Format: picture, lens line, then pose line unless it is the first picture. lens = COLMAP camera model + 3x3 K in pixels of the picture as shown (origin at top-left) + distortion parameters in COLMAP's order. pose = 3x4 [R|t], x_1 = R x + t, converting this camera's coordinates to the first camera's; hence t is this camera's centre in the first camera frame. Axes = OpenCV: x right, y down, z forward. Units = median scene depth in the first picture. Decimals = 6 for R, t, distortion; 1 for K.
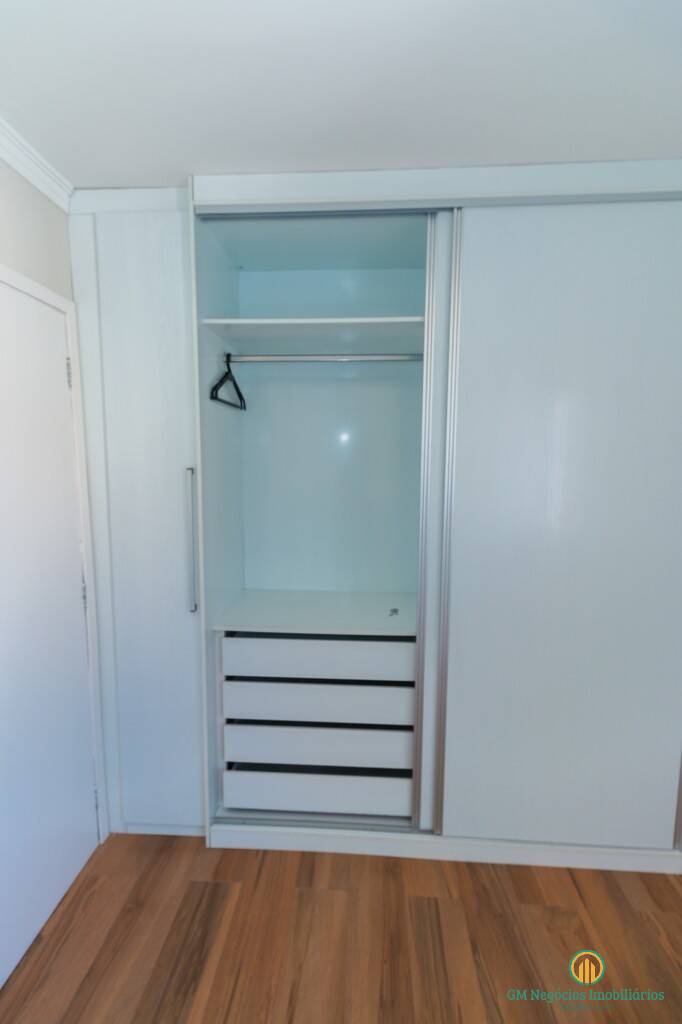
lens RADIAL K [[479.0, 0, 341.9], [0, 479.0, 505.0], [0, 0, 1]] dist [0.004089, 0.000960]
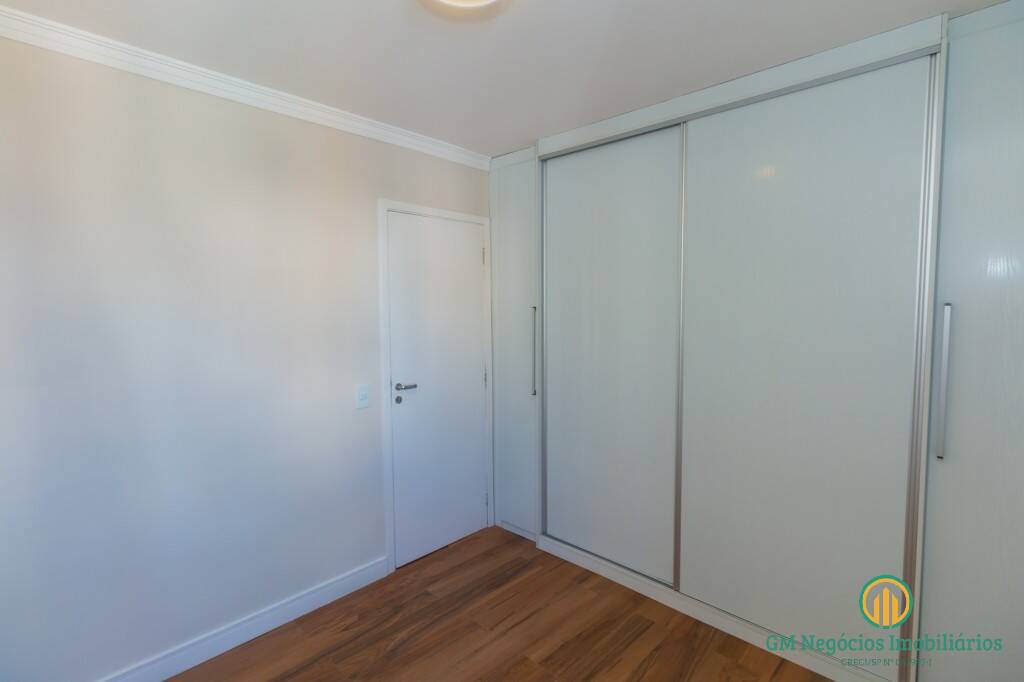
lens RADIAL K [[501.8, 0, 509.4], [0, 501.8, 335.6], [0, 0, 1]] dist [-0.000777, -0.000517]
pose [[0.756620, 0.033409, -0.653001, 0.720015], [-0.067195, 0.997379, -0.026830, 0.071672], [0.650393, 0.064179, 0.756882, -0.355390]]
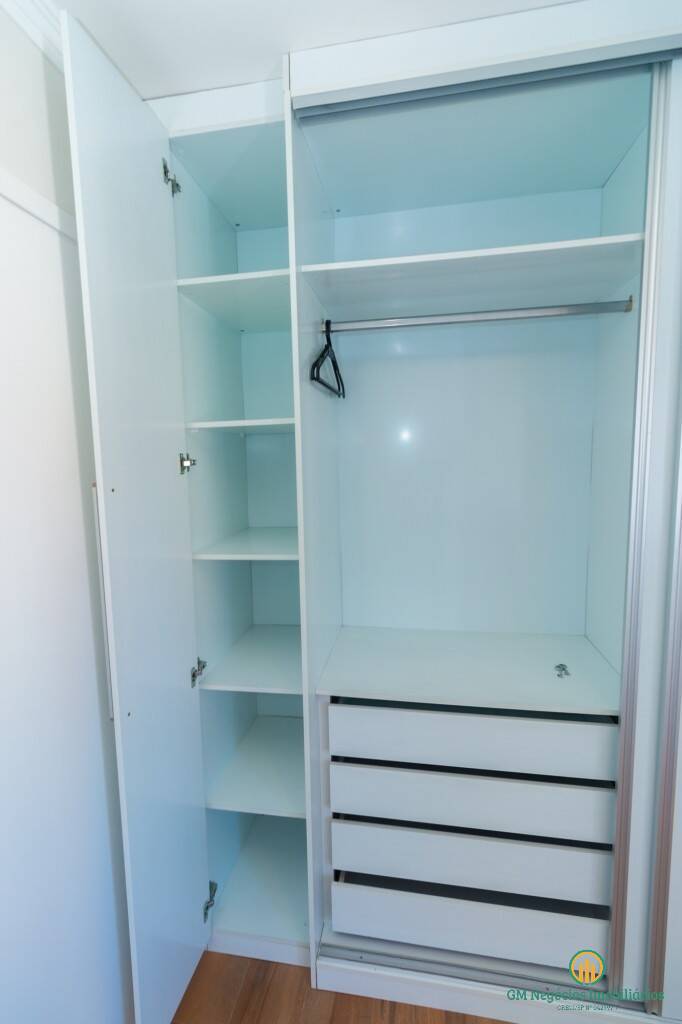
lens RADIAL K [[476.9, 0, 335.9], [0, 476.9, 506.2], [0, 0, 1]] dist [0.003978, 0.000299]
pose [[0.992201, -0.014202, -0.123836, -0.148695], [0.014660, 0.999889, 0.002790, -0.030764], [0.123783, -0.004584, 0.992299, 0.284675]]
